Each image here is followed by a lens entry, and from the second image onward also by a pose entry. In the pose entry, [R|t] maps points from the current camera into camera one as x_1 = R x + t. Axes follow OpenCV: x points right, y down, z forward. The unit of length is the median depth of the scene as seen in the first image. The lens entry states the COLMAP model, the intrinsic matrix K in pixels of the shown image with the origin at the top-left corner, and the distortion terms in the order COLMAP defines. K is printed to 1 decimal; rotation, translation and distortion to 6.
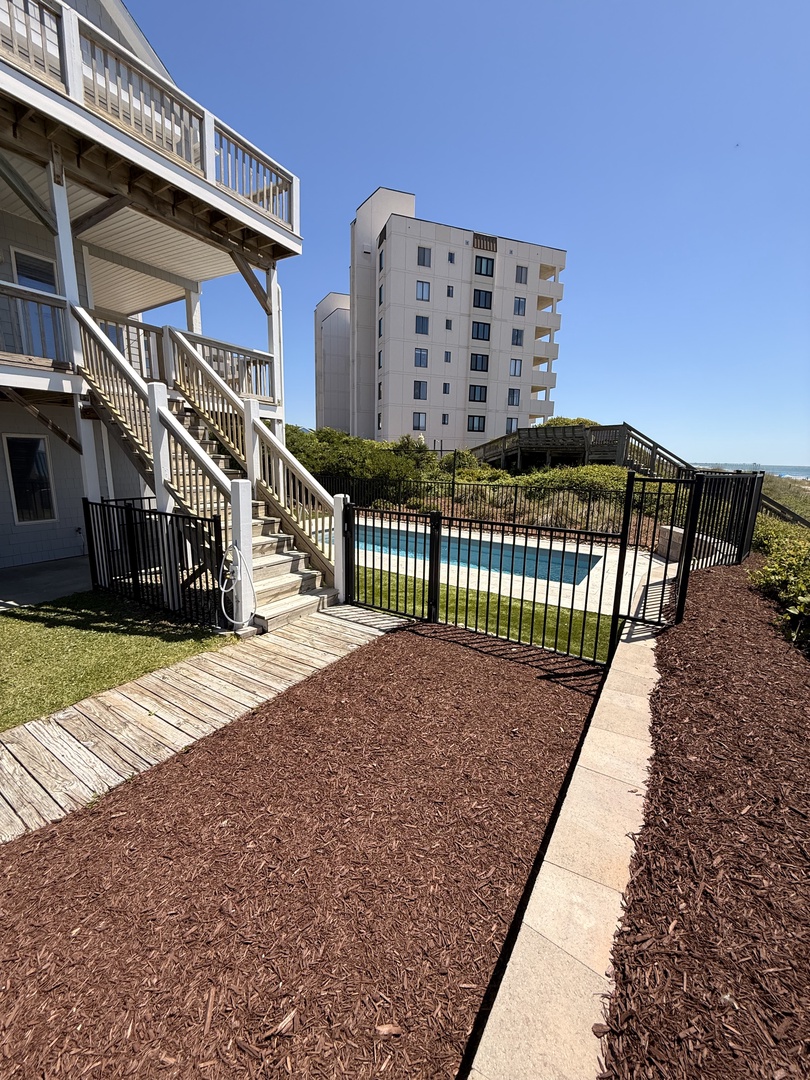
lens RADIAL K [[430.5, 0, 402.8], [0, 430.5, 539.4], [0, 0, 1]] dist [-0.001355, 0.000547]
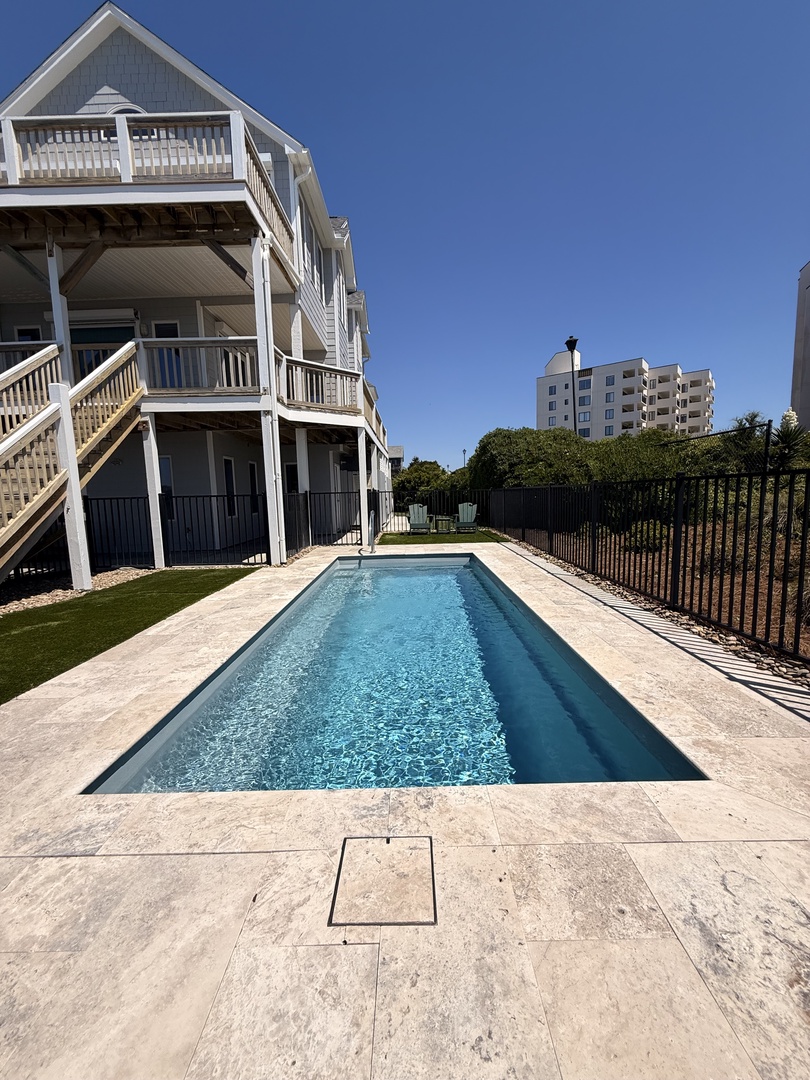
lens RADIAL K [[430.5, 0, 406.4], [0, 430.5, 539.6], [0, 0, 1]] dist [-0.001355, 0.000547]
pose [[0.532864, 0.064911, -0.843708, 0.682293], [-0.124622, 0.992201, -0.002372, -0.069480], [0.836974, 0.106409, 0.536798, 0.931855]]
